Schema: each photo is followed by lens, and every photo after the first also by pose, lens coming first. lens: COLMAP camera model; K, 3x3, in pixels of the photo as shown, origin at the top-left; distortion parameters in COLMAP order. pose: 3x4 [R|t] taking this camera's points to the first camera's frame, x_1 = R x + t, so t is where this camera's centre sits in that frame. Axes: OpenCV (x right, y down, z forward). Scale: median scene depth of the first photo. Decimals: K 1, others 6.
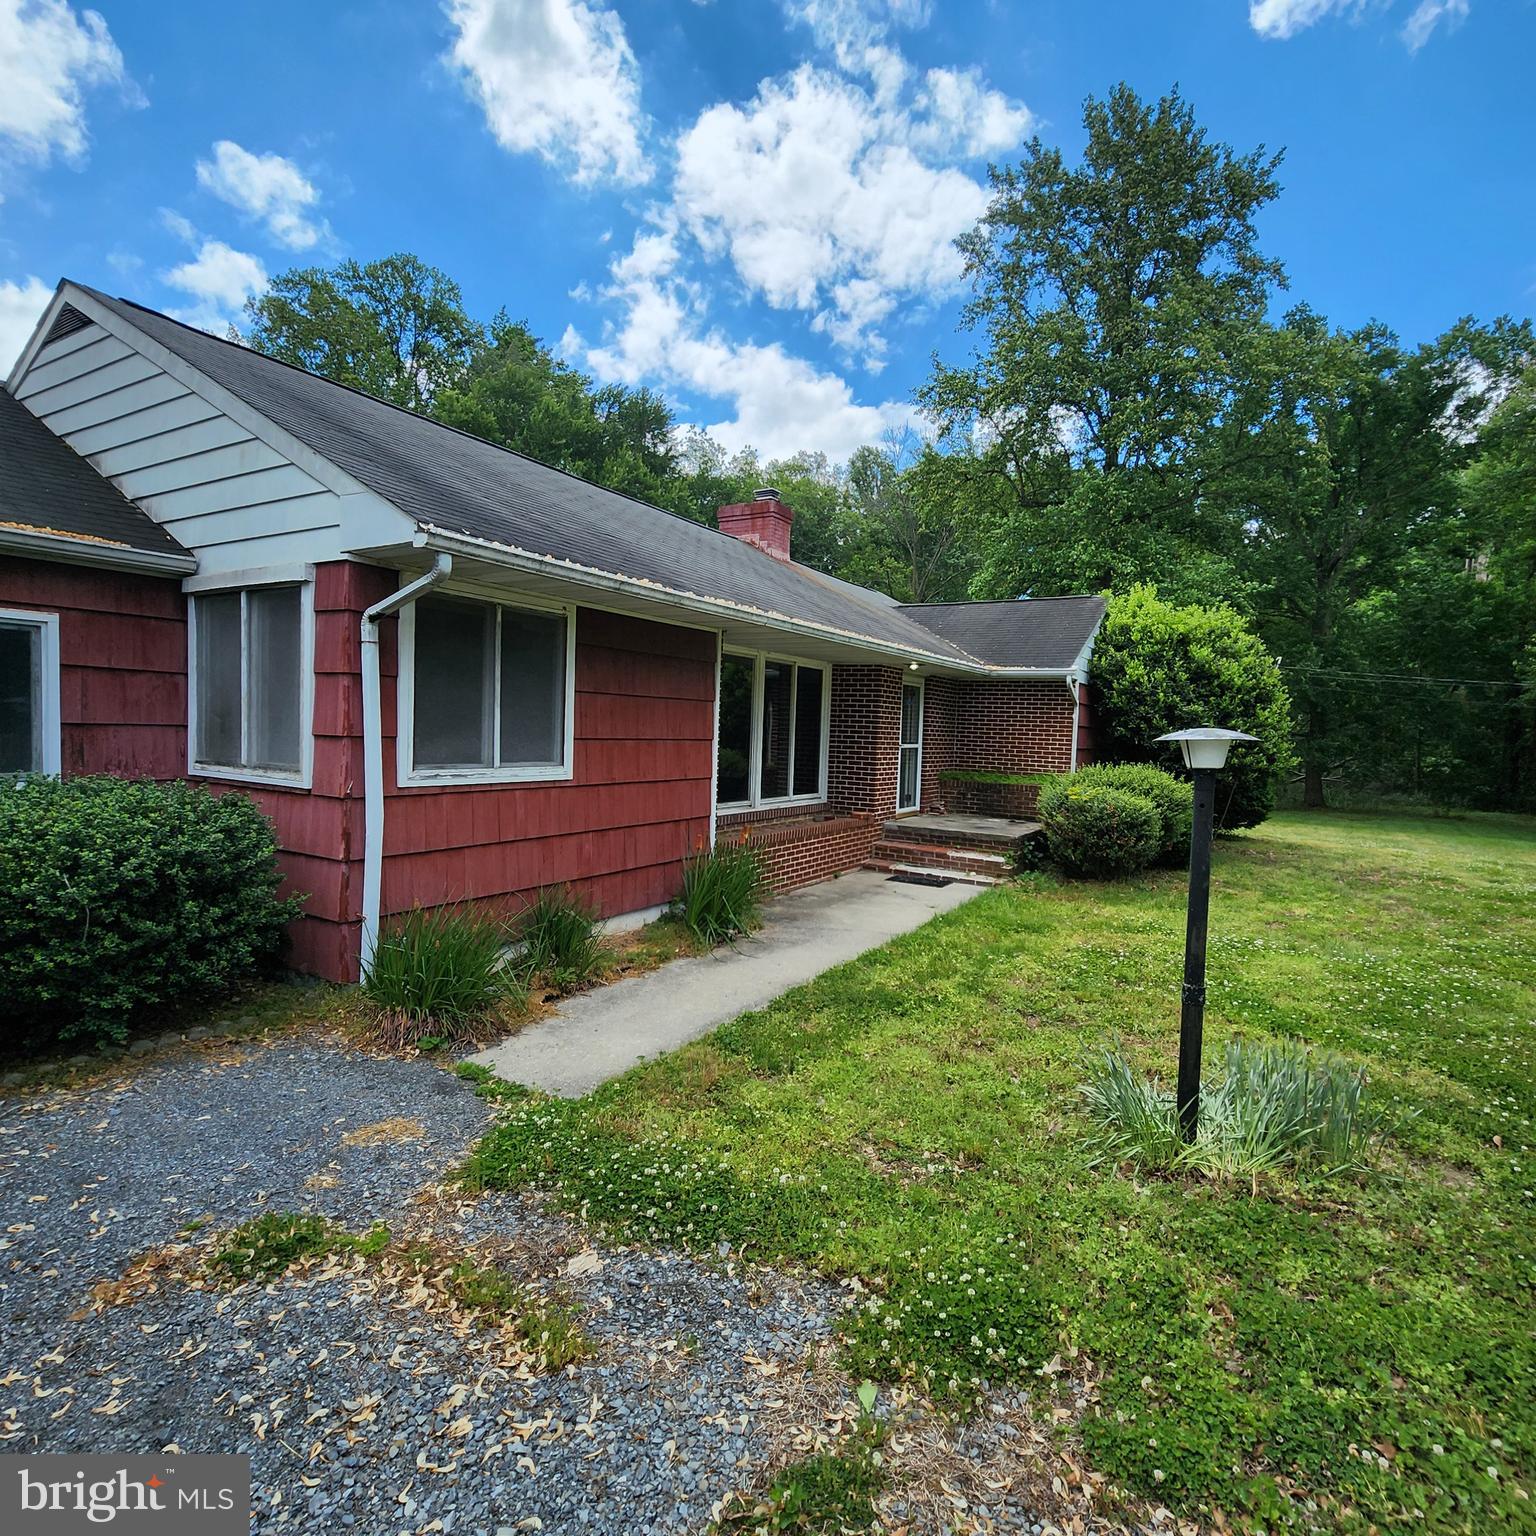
lens RADIAL K [[849.2, 0, 782.4], [0, 849.2, 759.9], [0, 0, 1]] dist [0.004585, -0.002114]
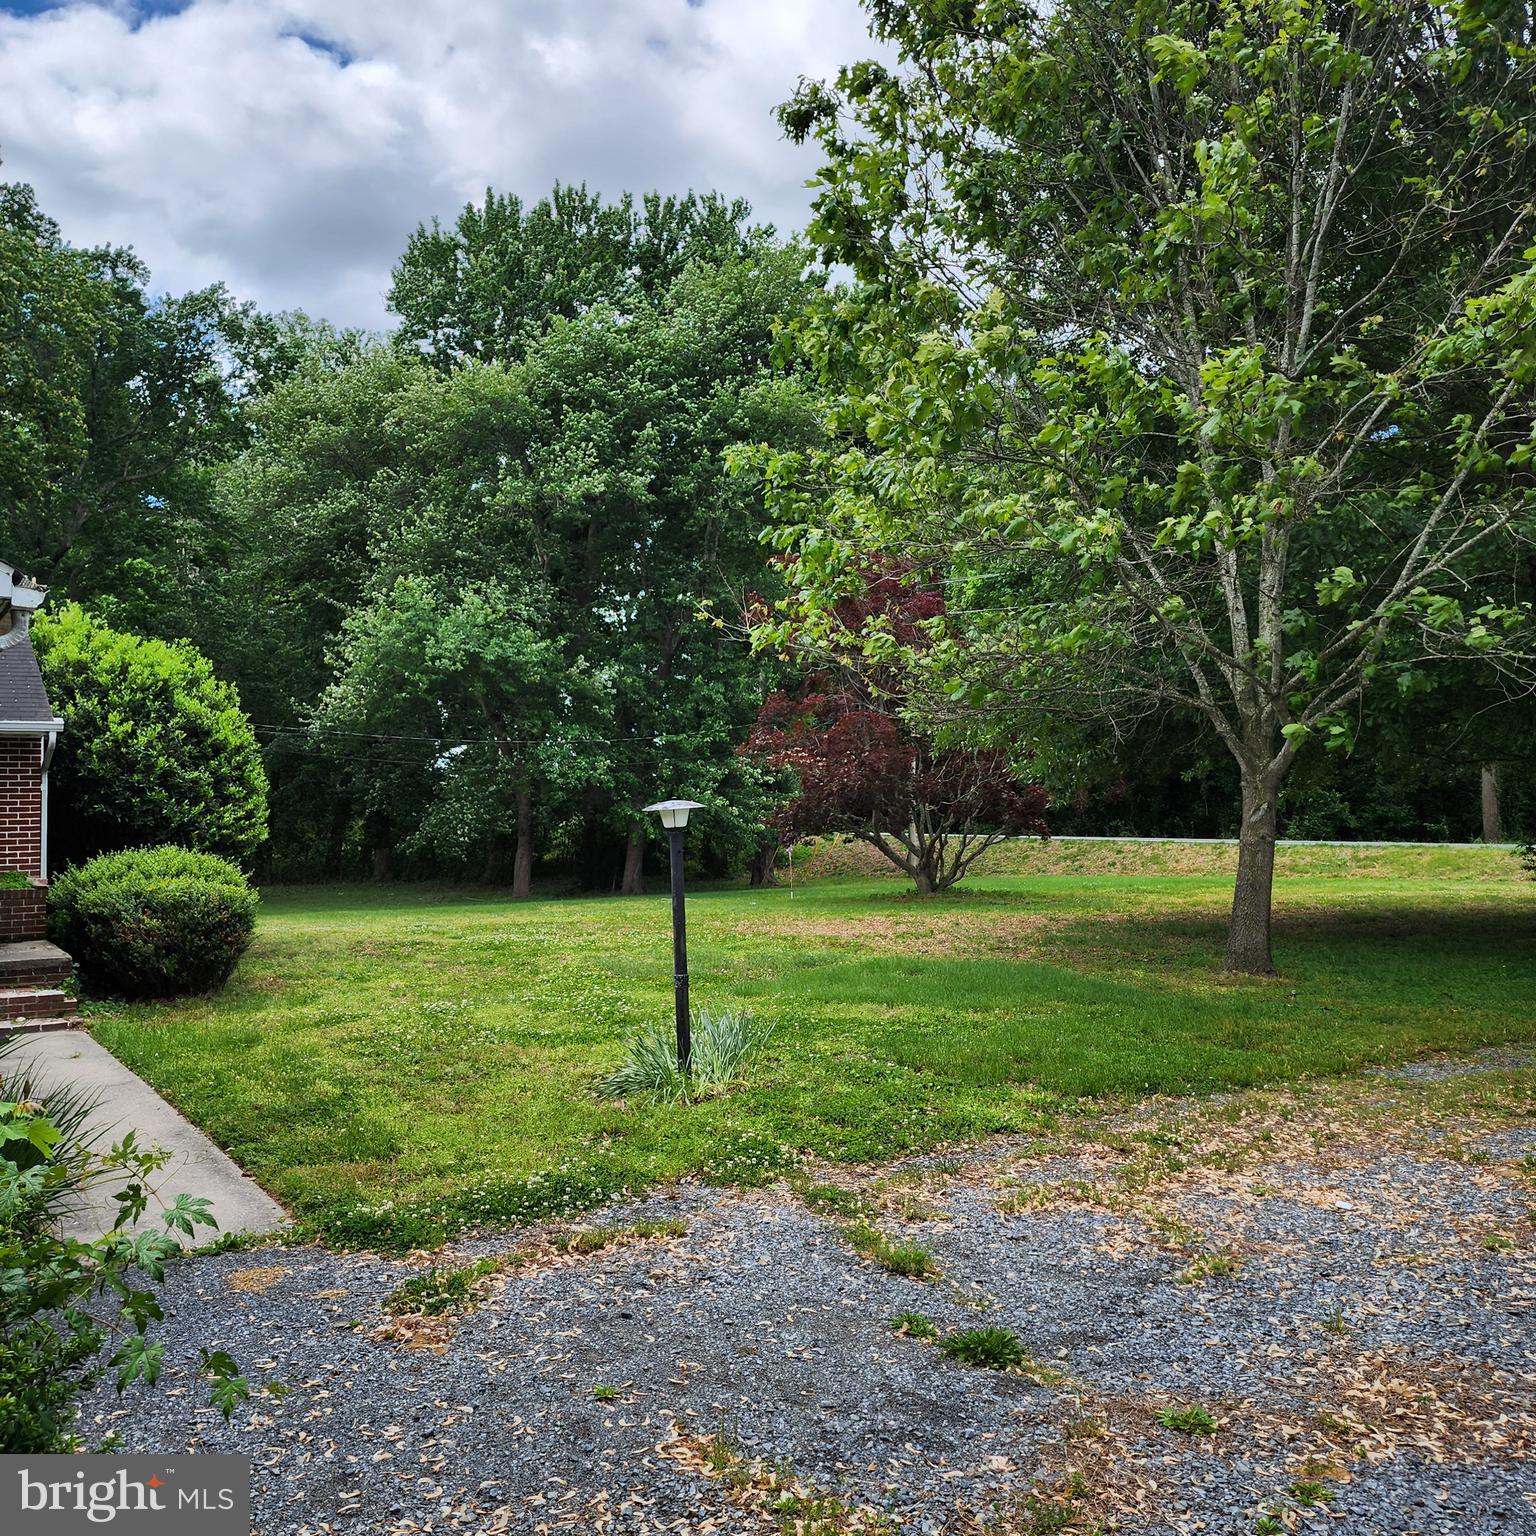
lens RADIAL K [[1369.0, 0, 767.2], [0, 1369.0, 775.6], [0, 0, 1]] dist [0.116403, -0.125233]
pose [[0.431704, -0.009794, 0.901962, -0.561449], [0.054388, 0.998404, -0.015190, -0.012808], [-0.900374, 0.055614, 0.431548, -0.062516]]
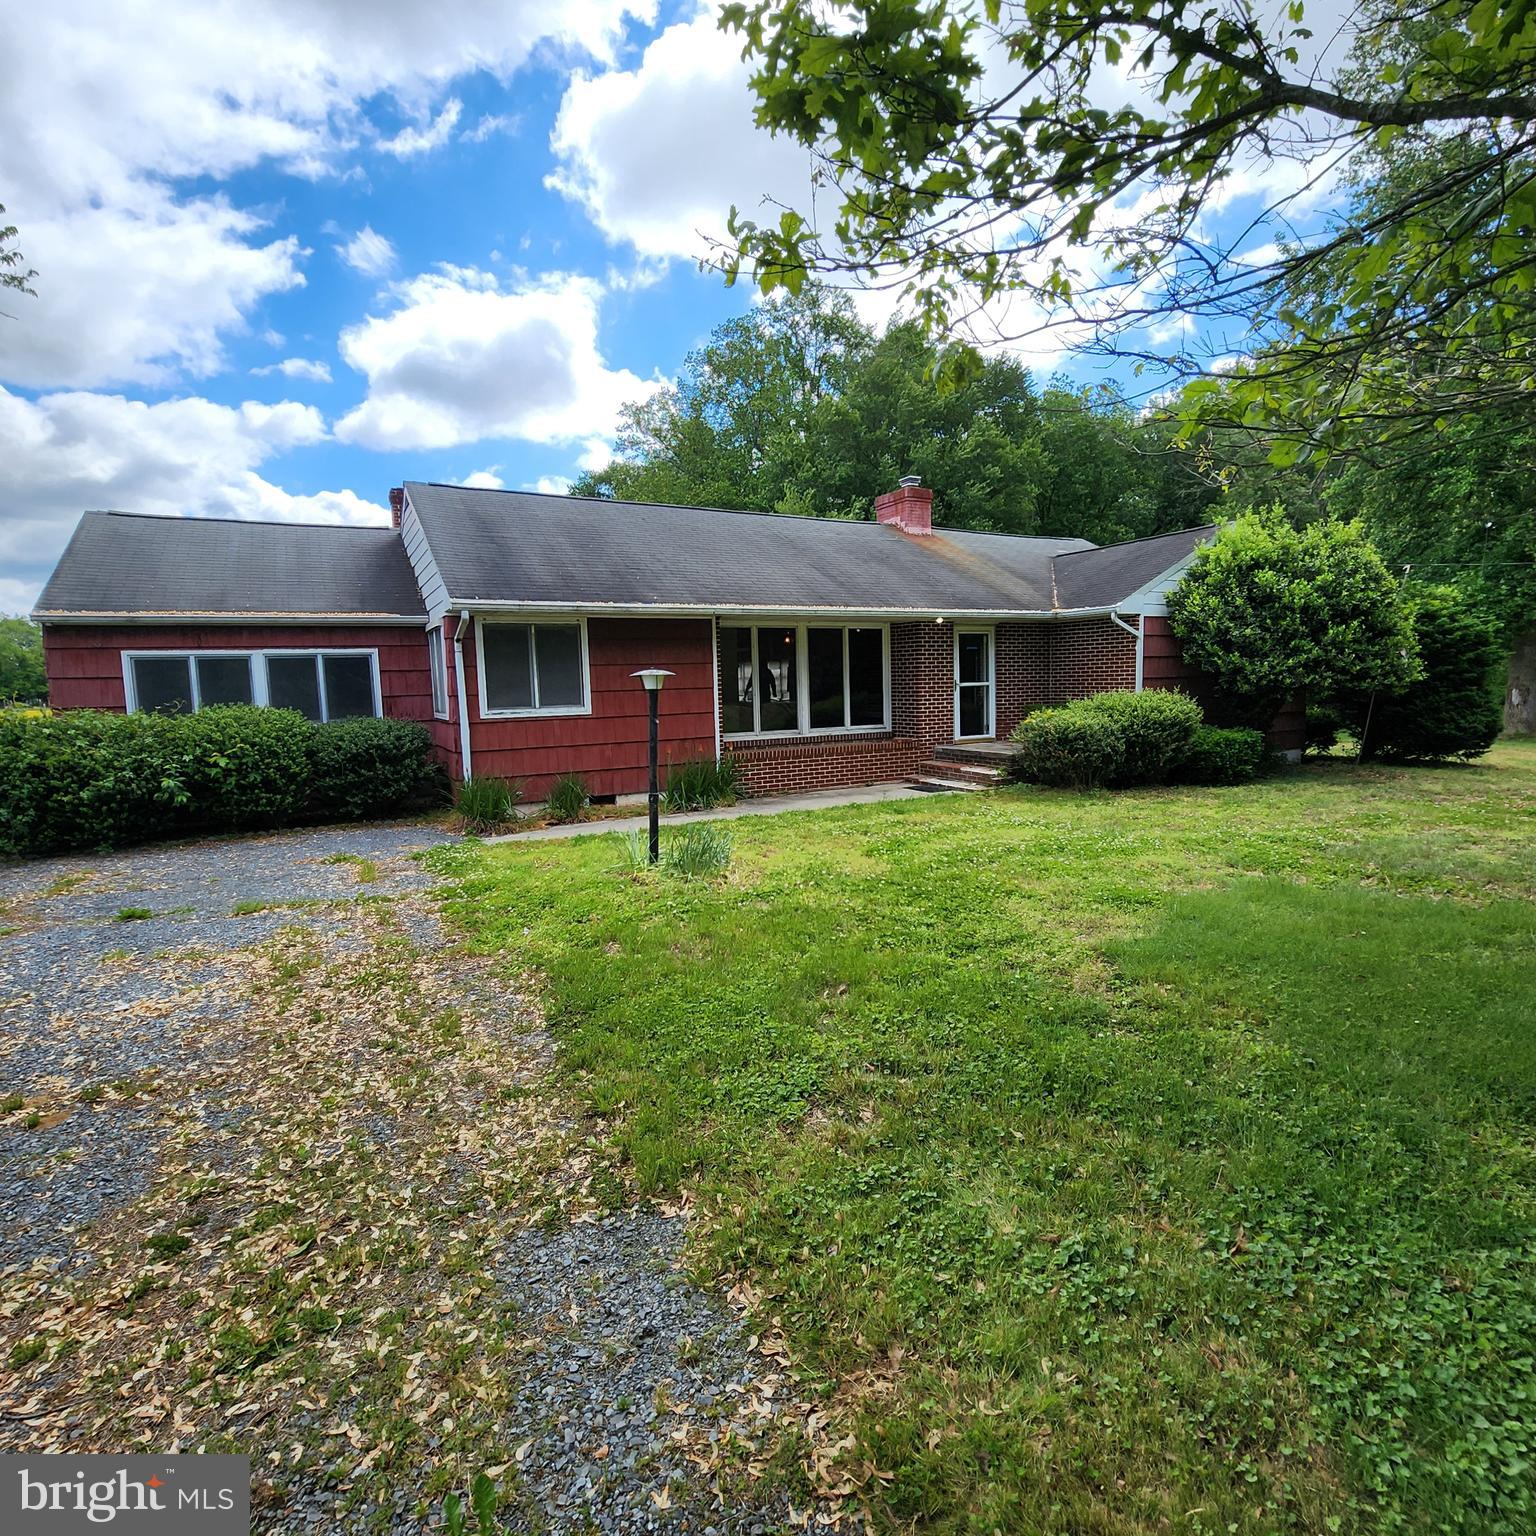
lens RADIAL K [[849.2, 0, 782.4], [0, 849.2, 759.9], [0, 0, 1]] dist [0.004585, -0.002114]
pose [[0.862368, -0.009998, -0.506183, 0.625070], [0.036444, 0.998437, 0.042368, 0.035811], [0.504968, -0.054984, 0.861385, -0.221607]]
